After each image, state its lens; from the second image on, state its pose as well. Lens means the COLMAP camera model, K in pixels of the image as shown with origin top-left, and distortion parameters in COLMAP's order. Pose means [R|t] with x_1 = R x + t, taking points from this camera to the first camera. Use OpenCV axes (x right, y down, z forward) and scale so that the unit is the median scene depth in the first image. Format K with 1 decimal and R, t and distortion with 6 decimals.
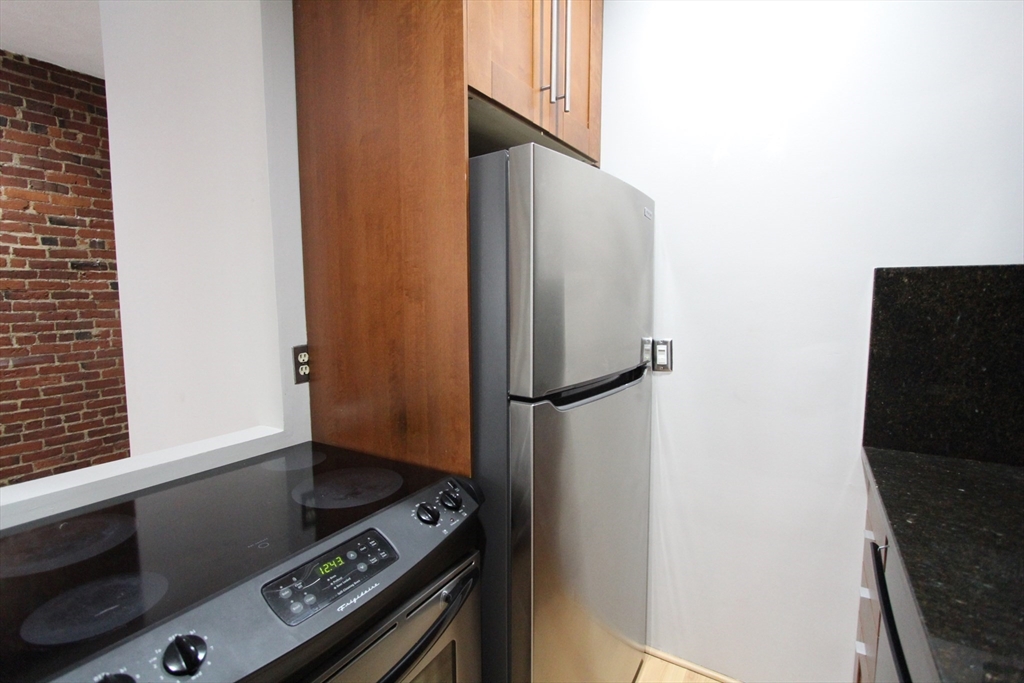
lens RADIAL K [[474.5, 0, 506.2], [0, 474.5, 345.5], [0, 0, 1]] dist [-0.017058, 0.000905]
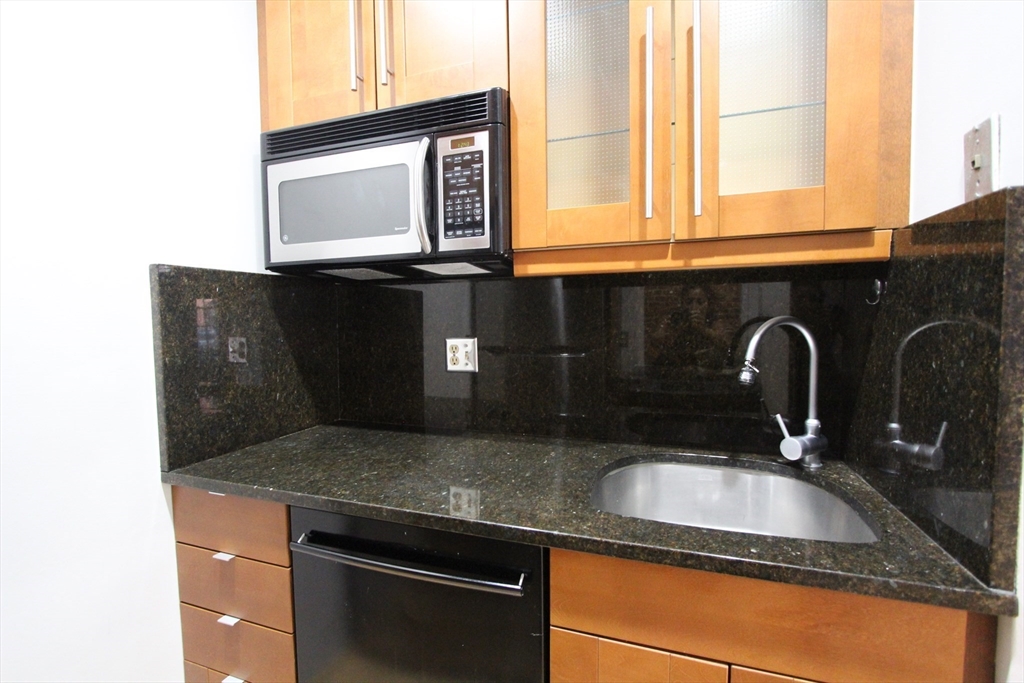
lens RADIAL K [[474.5, 0, 506.2], [0, 474.5, 345.5], [0, 0, 1]] dist [-0.017058, 0.000905]
pose [[-0.214775, -0.052060, 0.975275, -0.219166], [0.118739, 0.989779, 0.078983, -0.009152], [-0.969419, 0.132767, -0.206398, 0.620521]]
